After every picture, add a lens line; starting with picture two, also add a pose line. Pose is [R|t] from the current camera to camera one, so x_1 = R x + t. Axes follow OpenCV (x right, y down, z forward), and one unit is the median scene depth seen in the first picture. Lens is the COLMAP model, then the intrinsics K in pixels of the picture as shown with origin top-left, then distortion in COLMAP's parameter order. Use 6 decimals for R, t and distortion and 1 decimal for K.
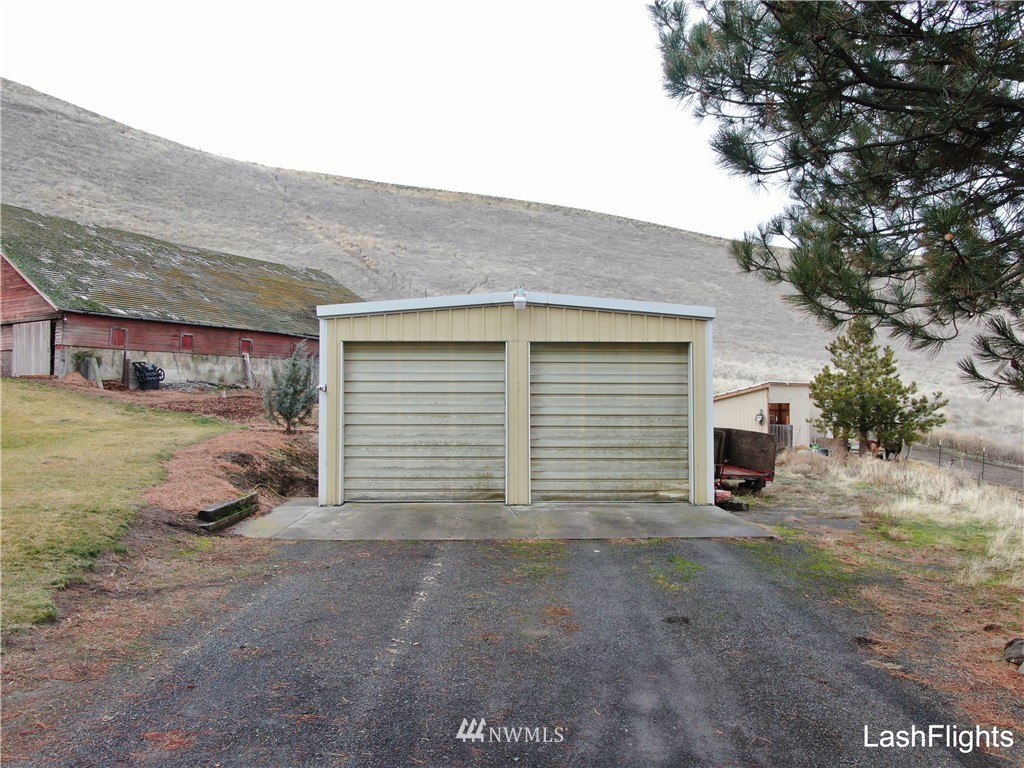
lens RADIAL K [[749.7, 0, 512.0], [0, 749.7, 384.0], [0, 0, 1]] dist [-0.008090, 0.000069]
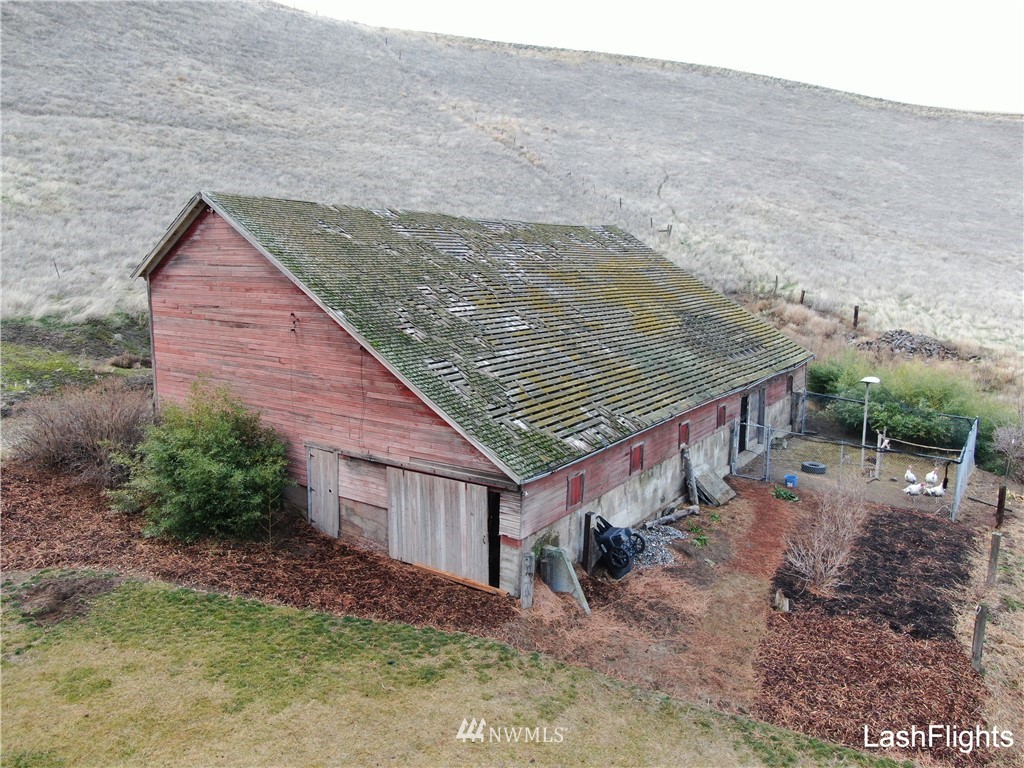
lens RADIAL K [[749.7, 0, 512.0], [0, 749.7, 384.0], [0, 0, 1]] dist [-0.008090, 0.000069]
pose [[0.997672, 0.008189, -0.067703, -0.126354], [0.004612, 0.982390, 0.186785, -0.056711], [0.068040, -0.186662, 0.980065, 0.111931]]
